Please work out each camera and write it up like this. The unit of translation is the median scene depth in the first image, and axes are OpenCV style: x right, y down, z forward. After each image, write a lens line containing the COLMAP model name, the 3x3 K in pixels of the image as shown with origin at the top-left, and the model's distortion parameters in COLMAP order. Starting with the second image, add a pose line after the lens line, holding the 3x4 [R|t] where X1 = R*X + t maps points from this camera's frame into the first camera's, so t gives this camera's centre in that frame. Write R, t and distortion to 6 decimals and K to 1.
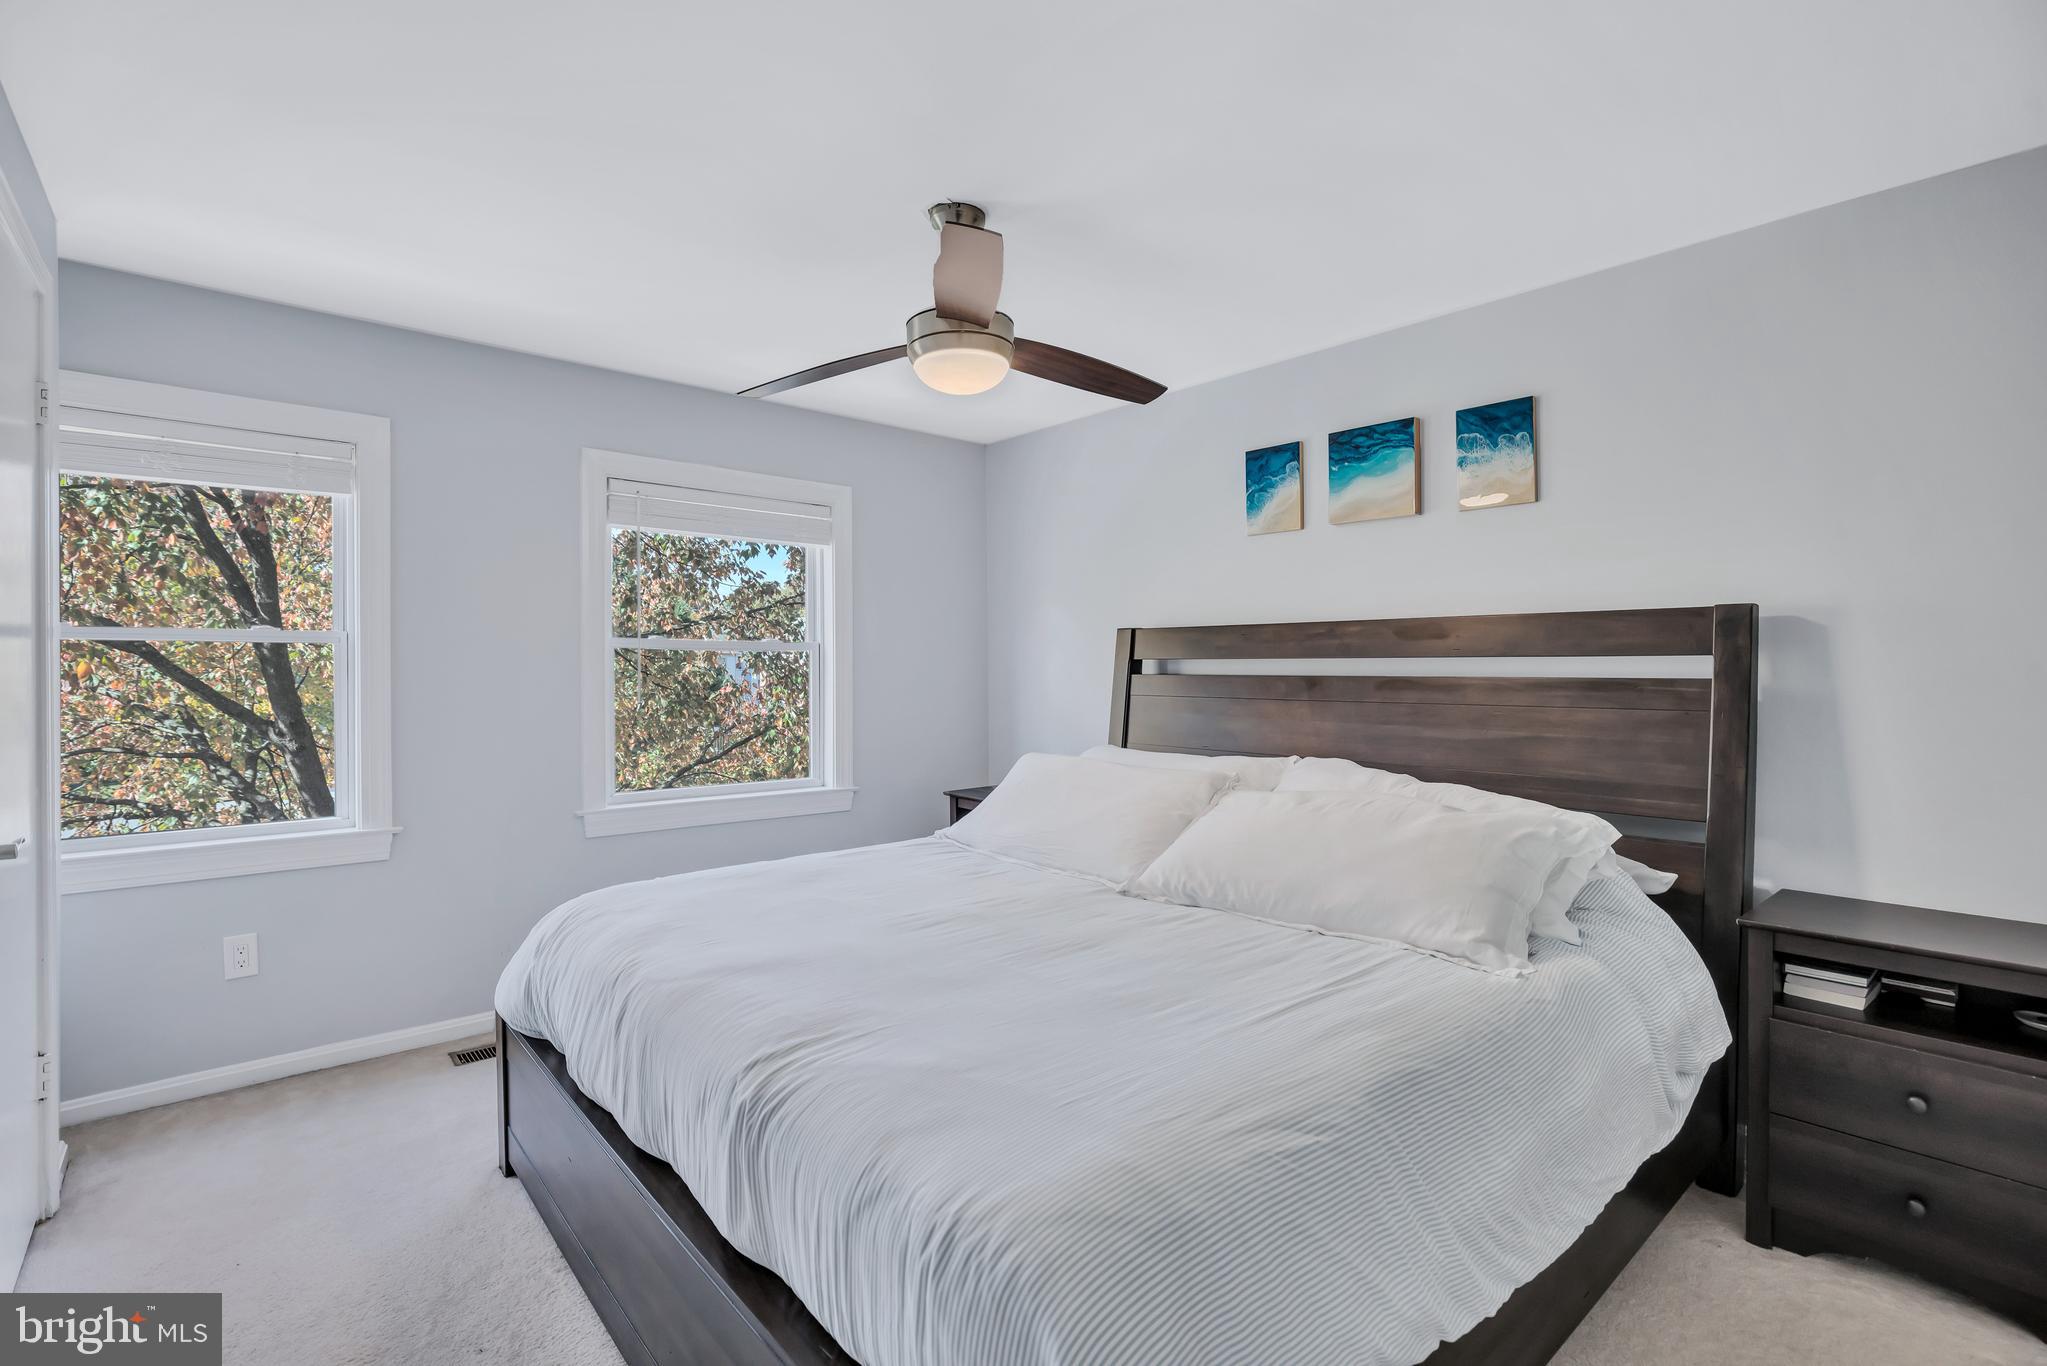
lens RADIAL K [[944.5, 0, 1043.1], [0, 944.5, 711.8], [0, 0, 1]] dist [-0.025310, 0.007660]
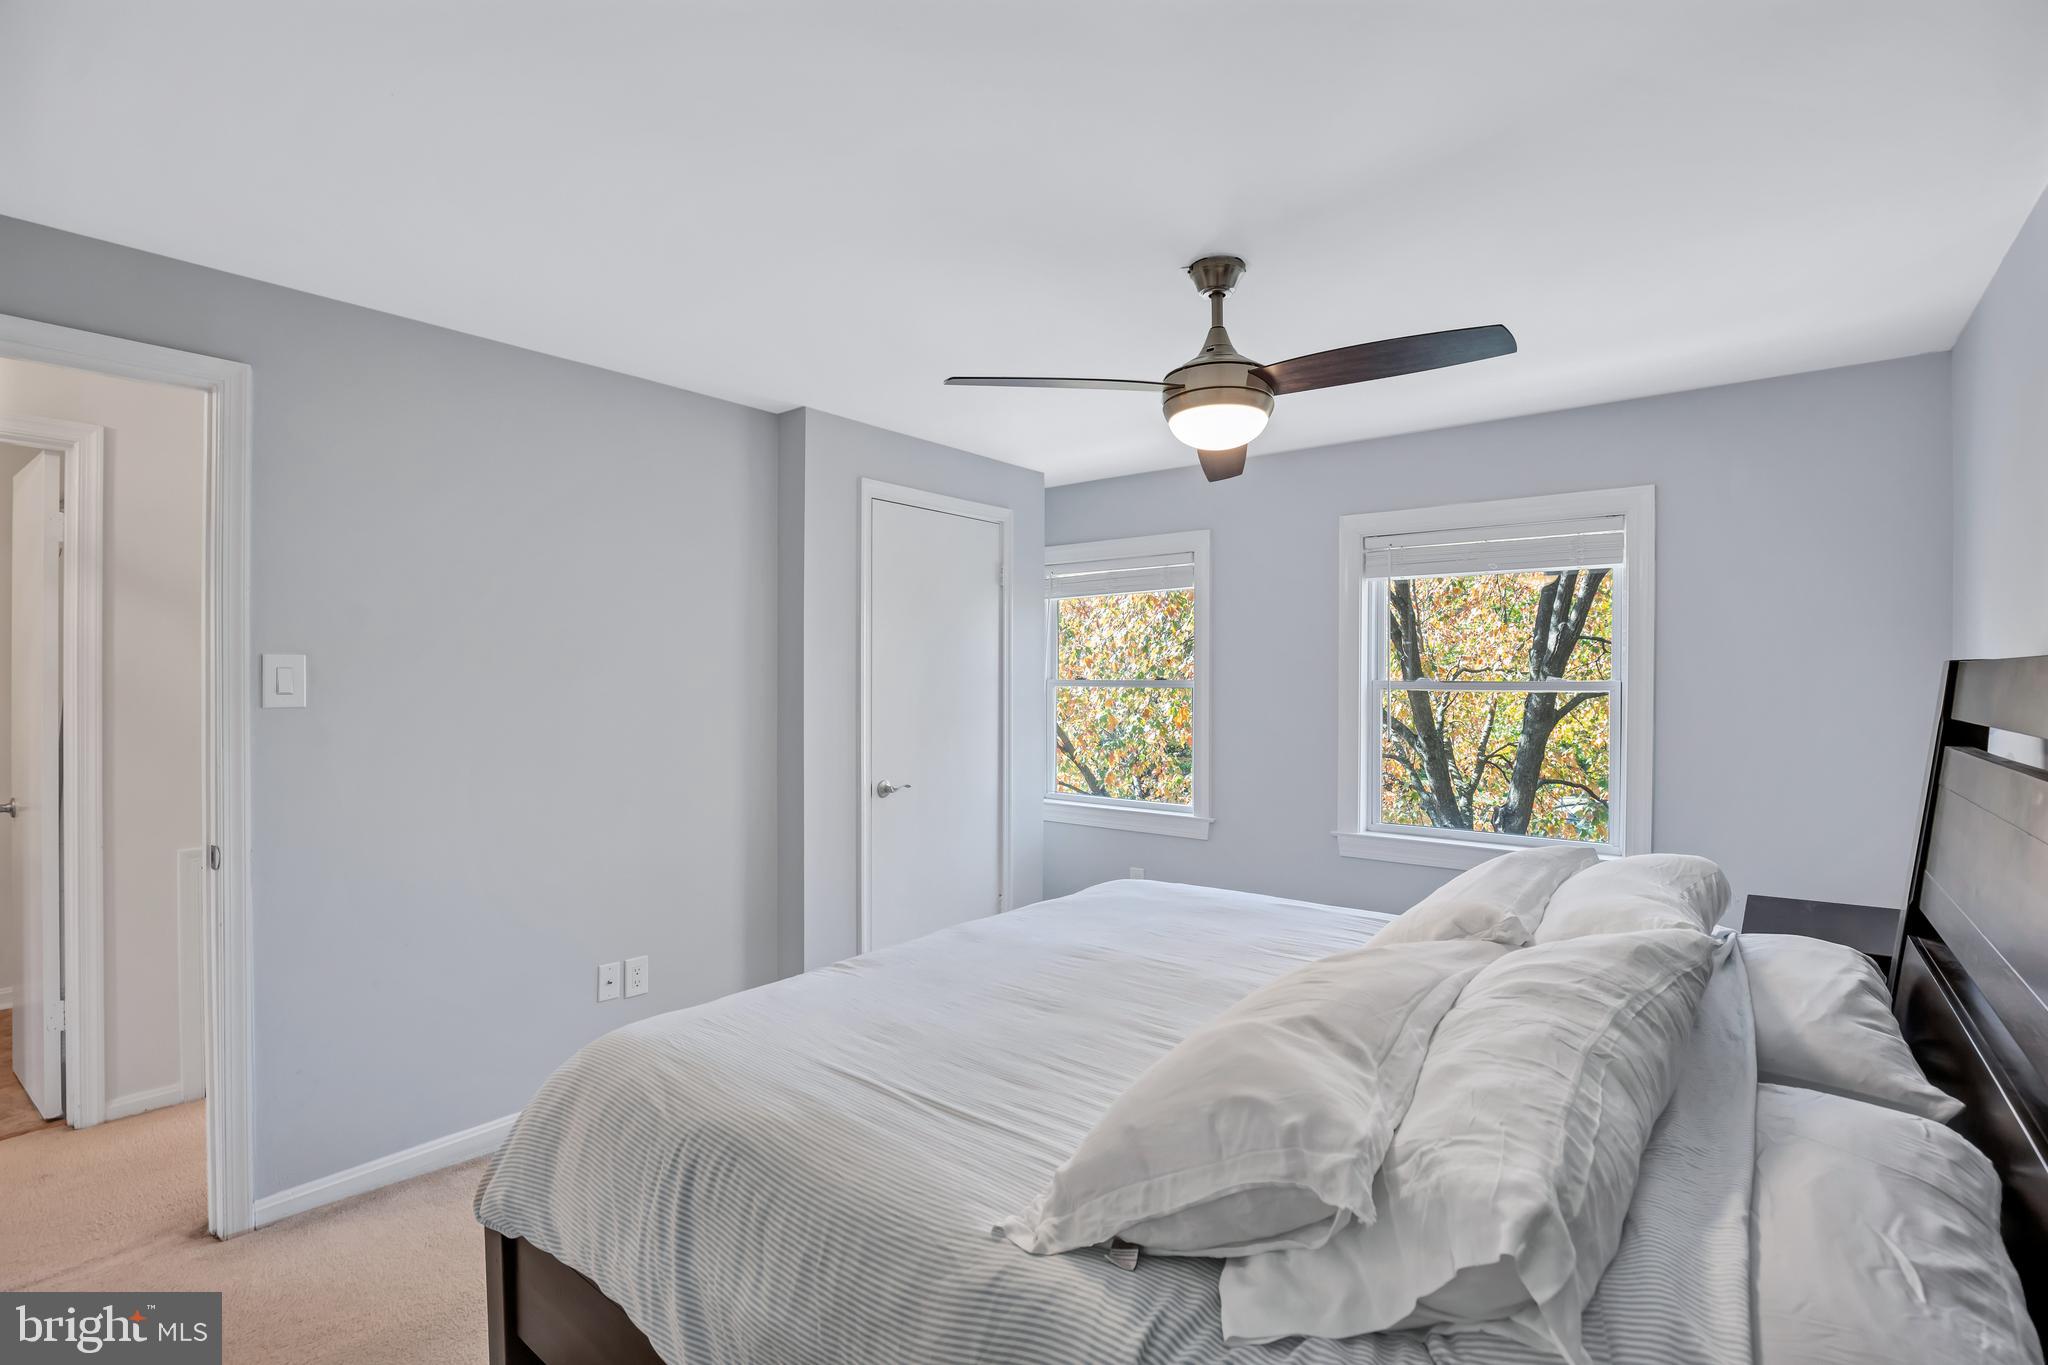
lens RADIAL K [[945.0, 0, 1043.6], [0, 945.0, 711.3], [0, 0, 1]] dist [-0.025310, 0.007660]
pose [[0.177240, 0.035701, -0.983520, 0.964552], [-0.047596, 0.998483, 0.027667, -0.095034], [0.983016, 0.041908, 0.178670, 0.737944]]
